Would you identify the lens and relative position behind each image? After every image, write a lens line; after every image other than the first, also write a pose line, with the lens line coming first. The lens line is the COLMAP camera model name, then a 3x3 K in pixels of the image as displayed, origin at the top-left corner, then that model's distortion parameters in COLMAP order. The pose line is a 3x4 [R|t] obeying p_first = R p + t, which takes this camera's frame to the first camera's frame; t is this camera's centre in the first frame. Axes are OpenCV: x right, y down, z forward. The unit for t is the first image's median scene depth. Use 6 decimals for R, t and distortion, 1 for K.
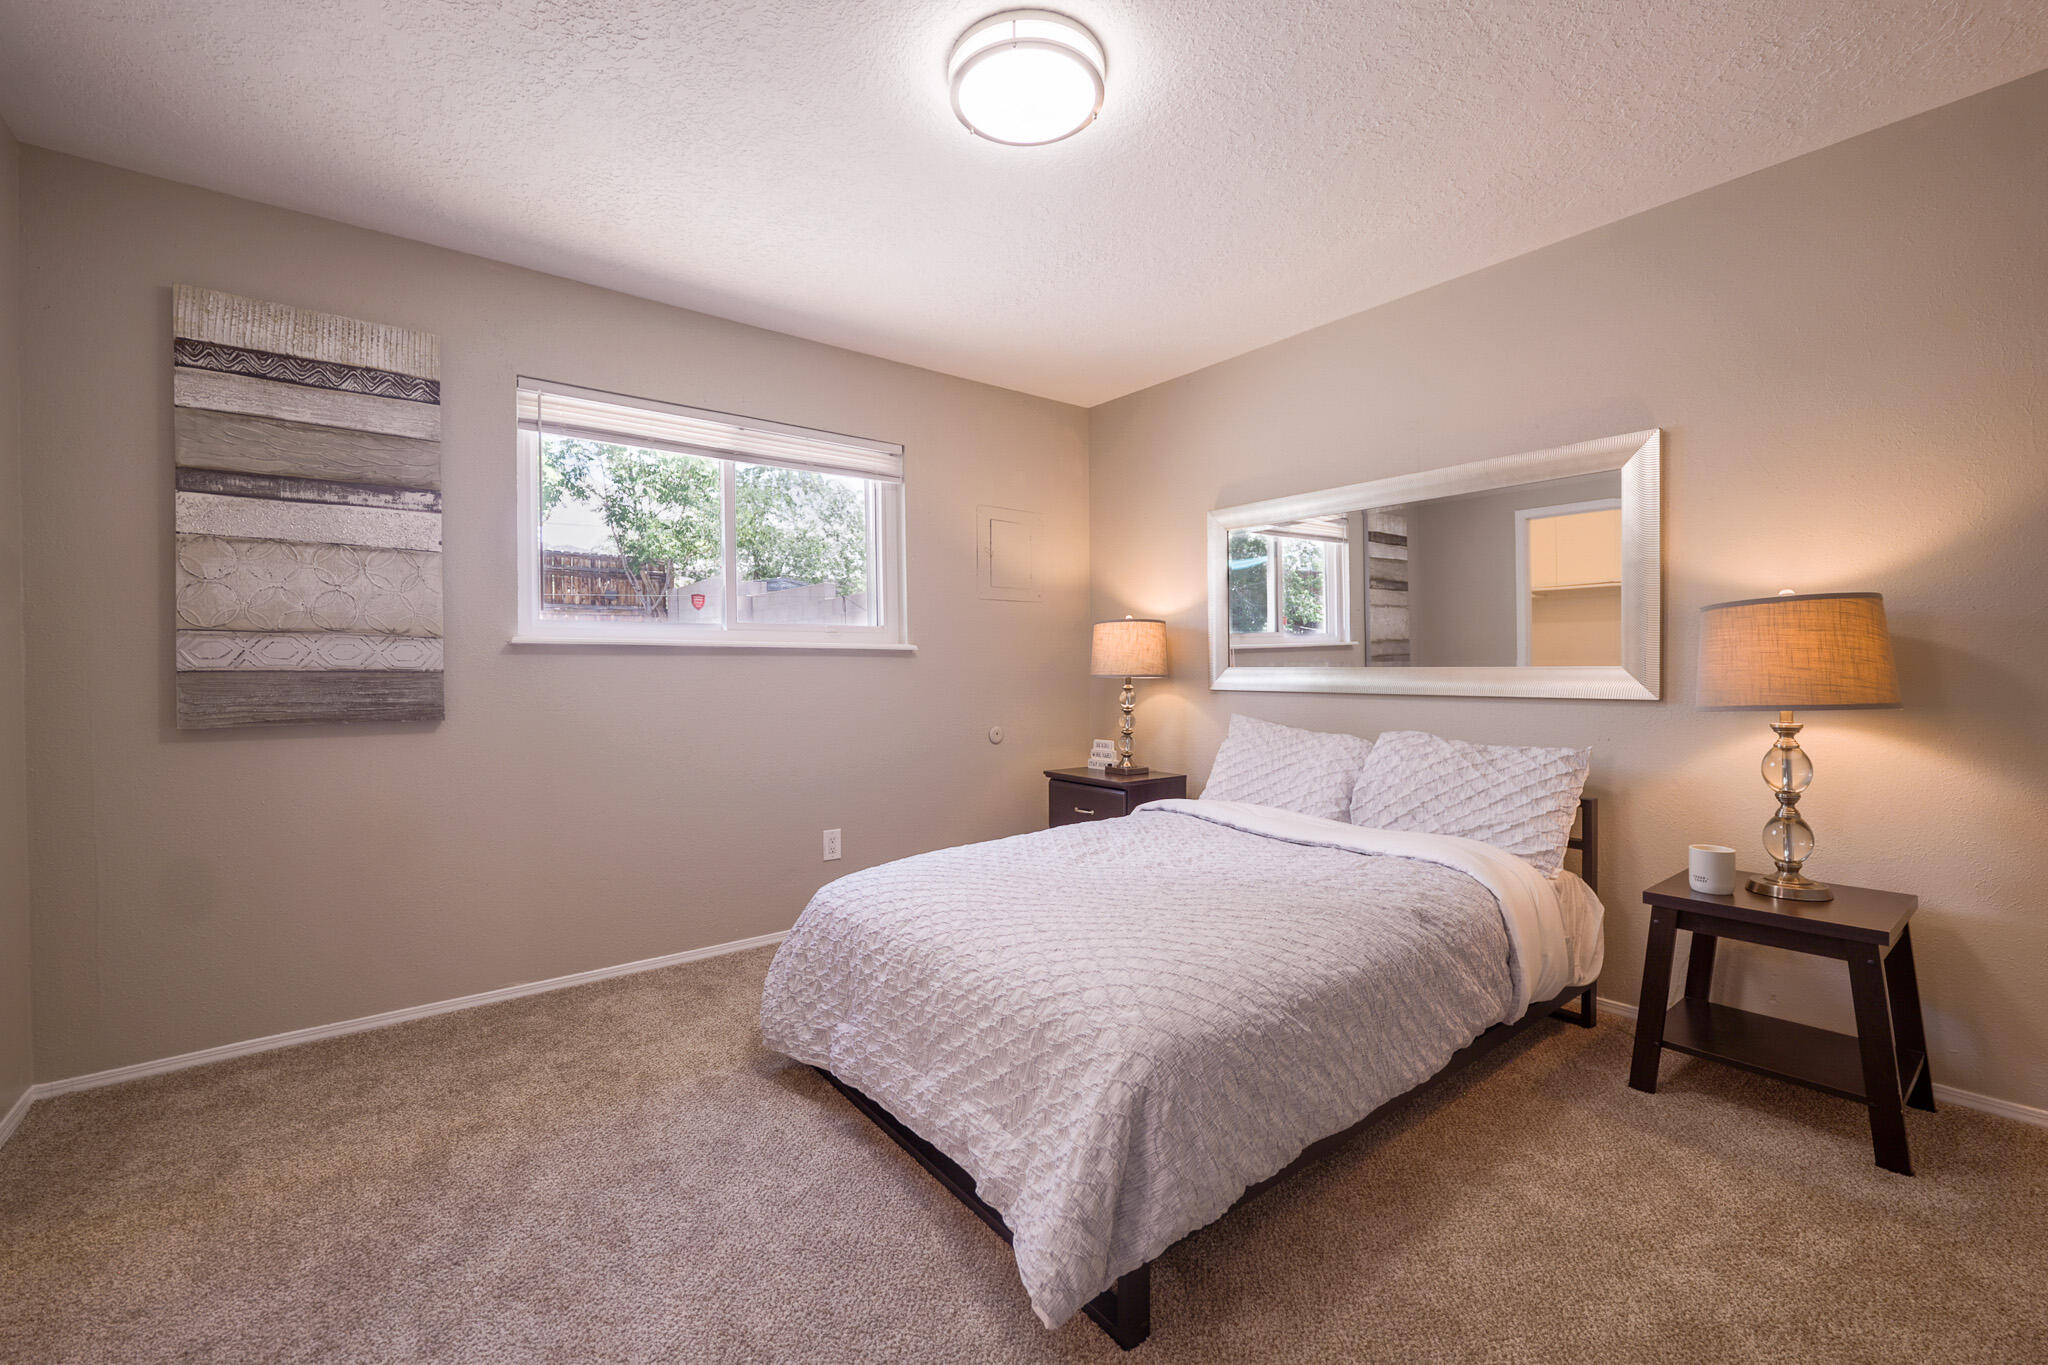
lens RADIAL K [[836.5, 0, 1018.3], [0, 836.5, 677.7], [0, 0, 1]] dist [-0.013022, 0.000243]
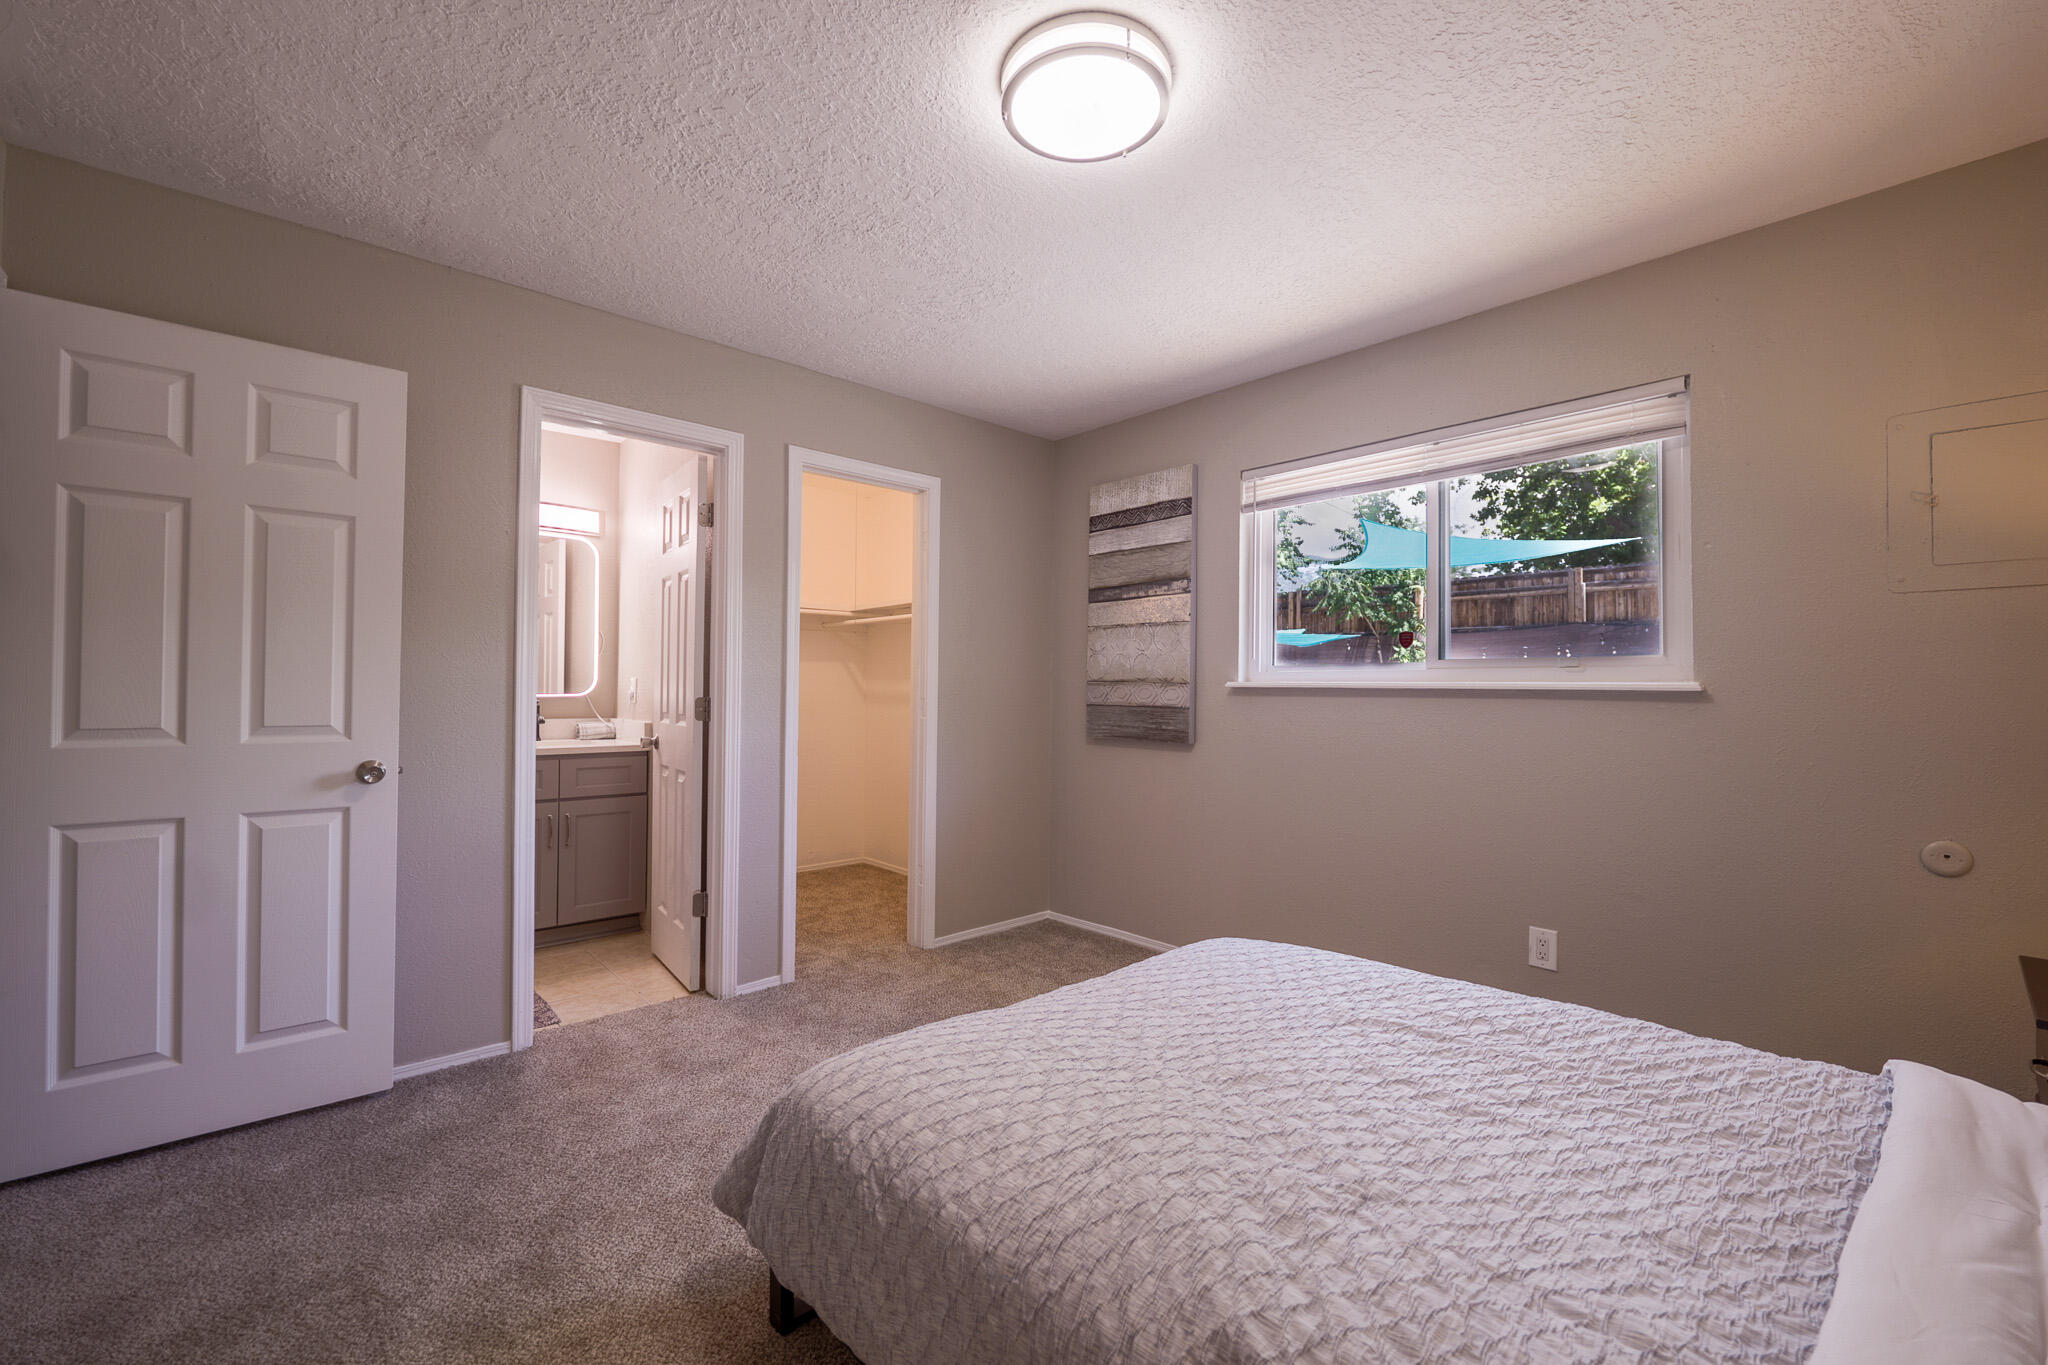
lens RADIAL K [[836.5, 0, 1021.0], [0, 836.5, 678.4], [0, 0, 1]] dist [-0.013022, 0.000243]
pose [[0.068525, -0.005222, -0.997636, 0.663828], [-0.014058, 0.999882, -0.006199, -0.044237], [0.997550, 0.014449, 0.068443, 0.630917]]
